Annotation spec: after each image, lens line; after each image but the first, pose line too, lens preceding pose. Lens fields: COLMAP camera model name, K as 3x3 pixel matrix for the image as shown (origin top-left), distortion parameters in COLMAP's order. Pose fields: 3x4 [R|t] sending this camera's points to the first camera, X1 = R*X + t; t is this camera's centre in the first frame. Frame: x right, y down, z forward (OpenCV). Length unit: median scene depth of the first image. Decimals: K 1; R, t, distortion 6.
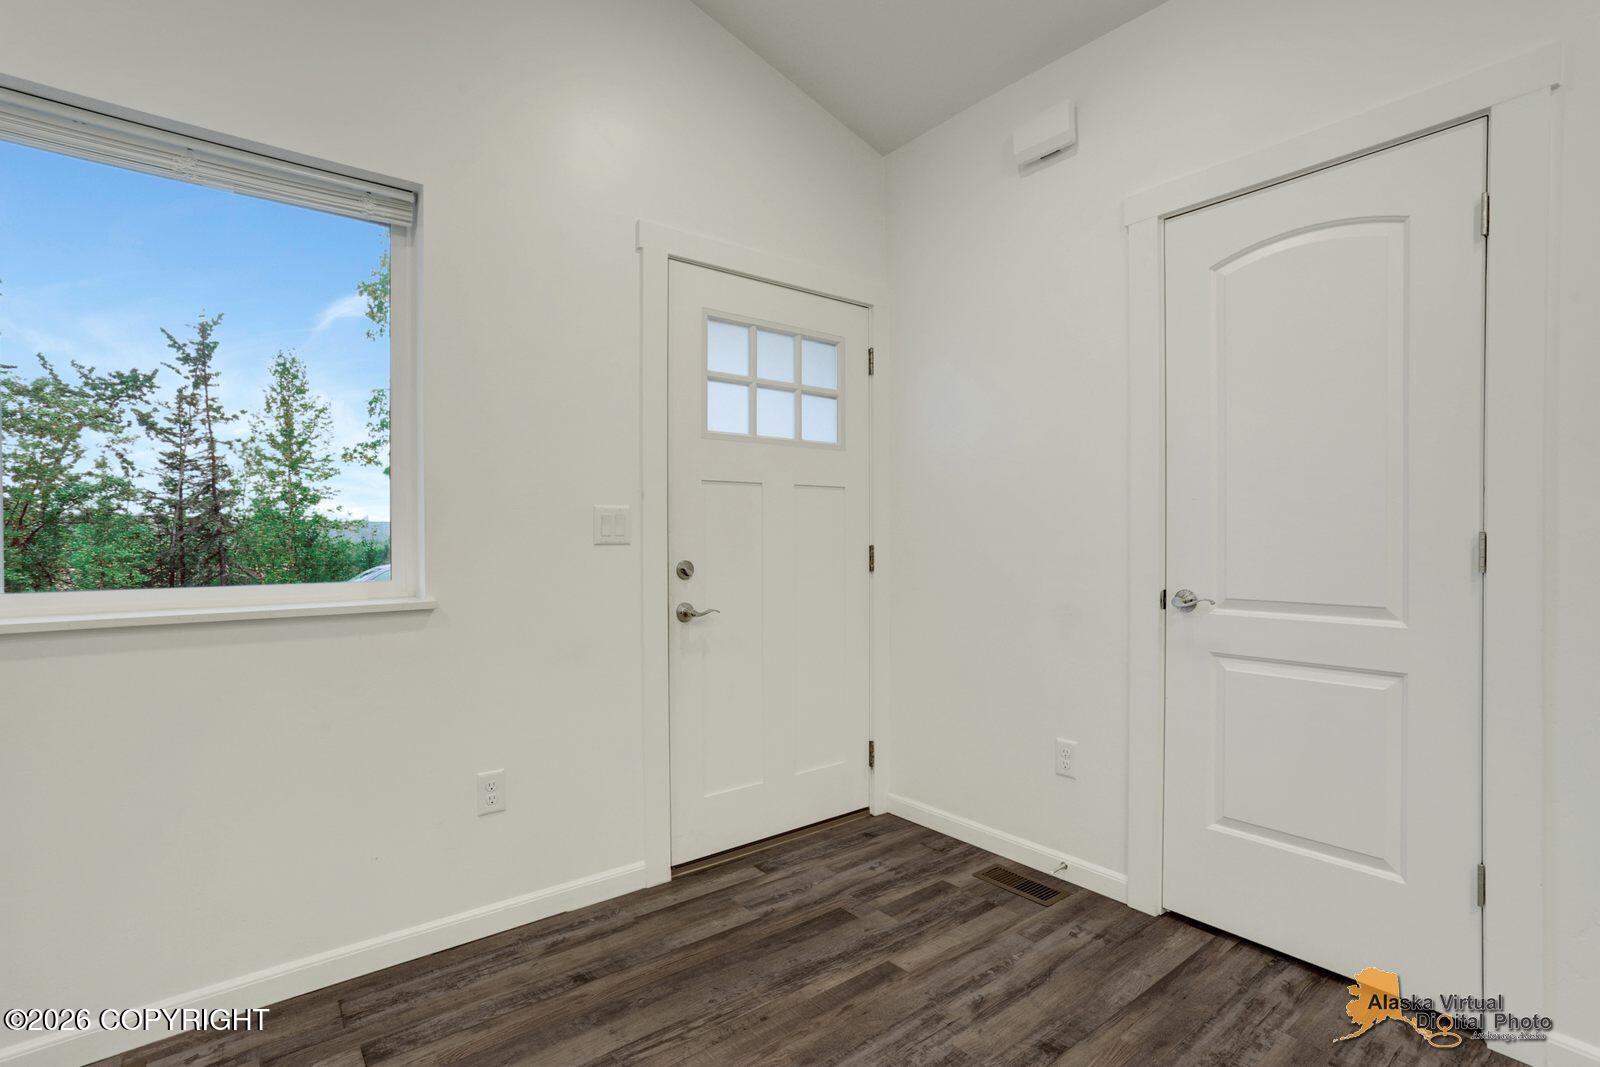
lens RADIAL K [[769.1, 0, 798.2], [0, 769.1, 543.2], [0, 0, 1]] dist [-0.050718, 0.031165]
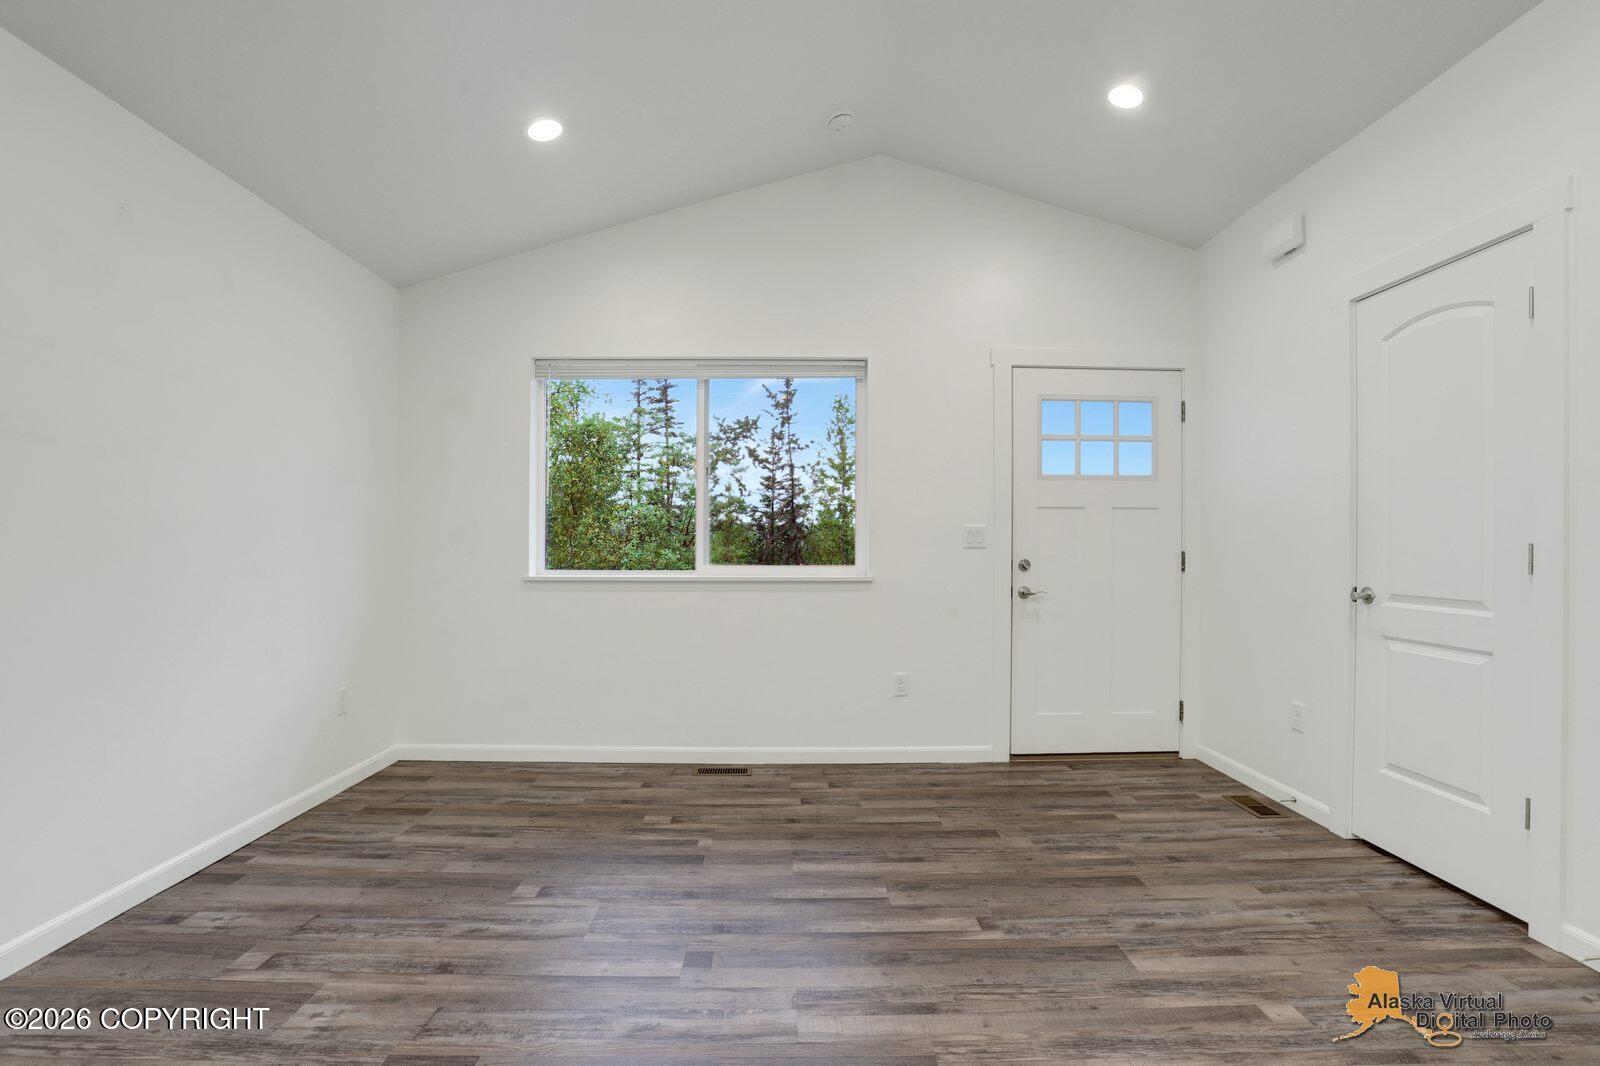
lens RADIAL K [[785.7, 0, 801.3], [0, 785.7, 544.3], [0, 0, 1]] dist [-0.076420, 0.034327]
pose [[0.795787, 0.006546, -0.605542, 0.177071], [-0.009681, 0.999951, -0.001913, 0.000033], [0.605500, 0.007384, 0.795811, -0.208060]]
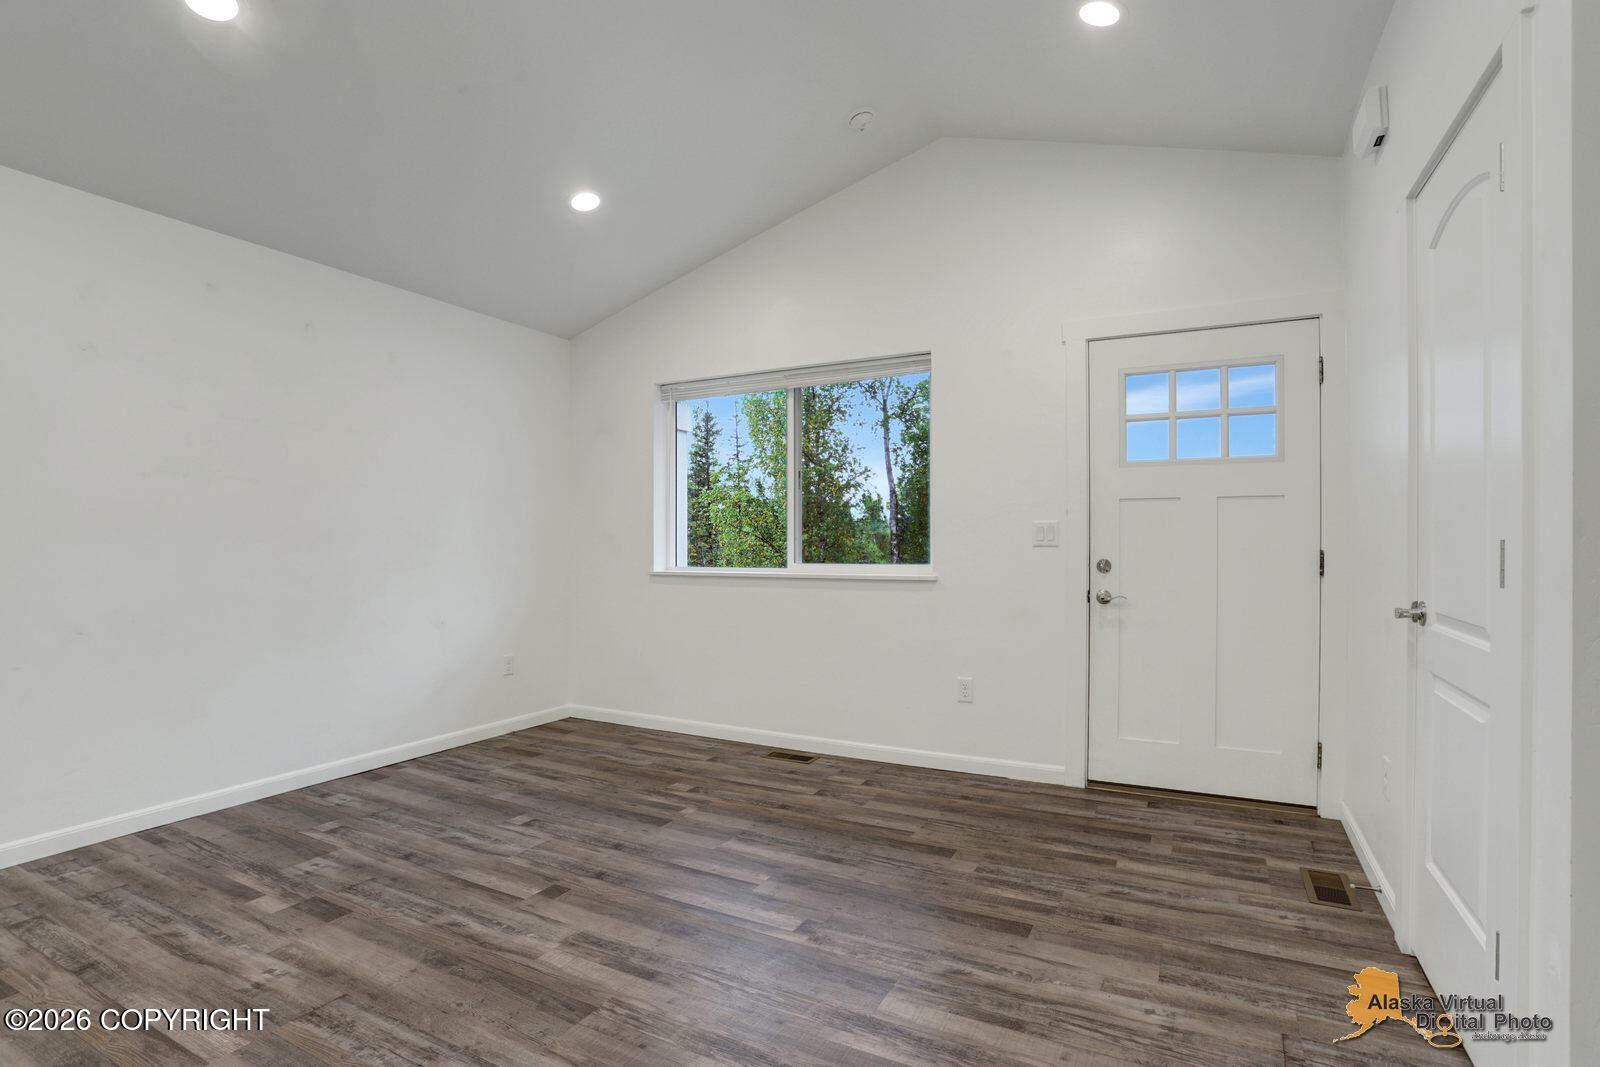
lens RADIAL K [[784.3, 0, 795.2], [0, 784.3, 537.1], [0, 0, 1]] dist [-0.073682, 0.033021]
pose [[0.398347, -0.000949, -0.917234, 0.352273], [-0.004259, 0.999987, -0.002884, -0.003843], [0.917225, 0.005055, 0.398338, -0.018995]]
